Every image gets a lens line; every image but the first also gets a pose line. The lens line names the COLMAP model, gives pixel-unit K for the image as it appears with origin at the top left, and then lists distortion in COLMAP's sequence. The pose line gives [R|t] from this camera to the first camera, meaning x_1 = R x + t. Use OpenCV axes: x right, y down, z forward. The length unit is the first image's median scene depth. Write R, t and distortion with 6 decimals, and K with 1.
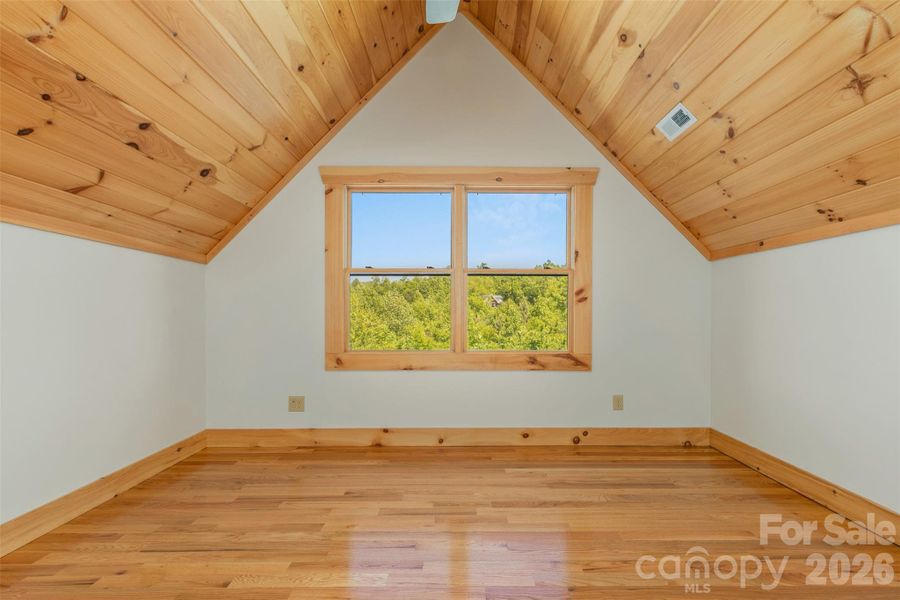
lens RADIAL K [[408.6, 0, 459.2], [0, 408.6, 315.6], [0, 0, 1]] dist [0.000146, -0.000139]
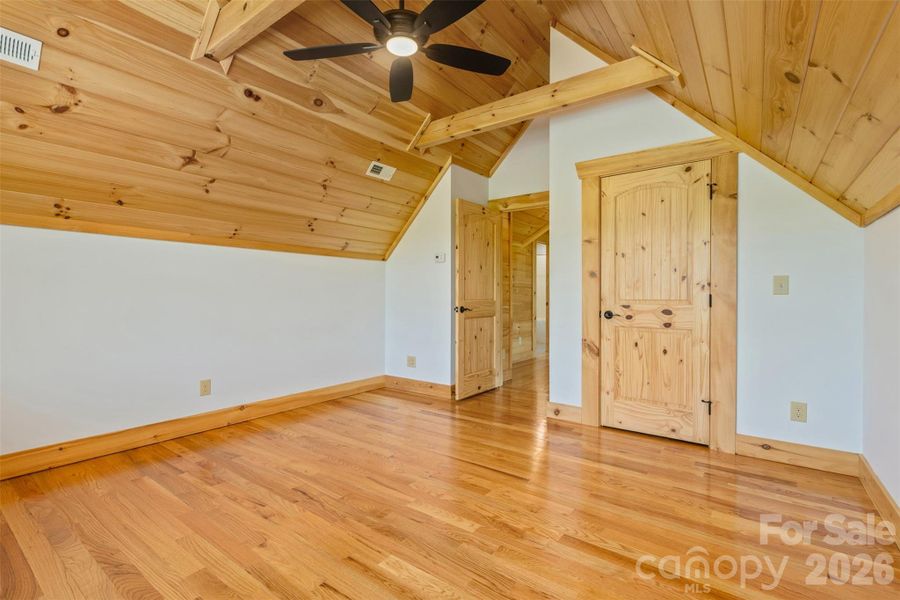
lens RADIAL K [[408.6, 0, 452.4], [0, 408.6, 298.0], [0, 0, 1]] dist [0.000146, -0.000139]
pose [[-0.791519, -0.004312, 0.611130, -0.896941], [0.000986, 0.999965, 0.008332, -0.011876], [-0.611144, 0.007198, -0.791487, 1.640307]]
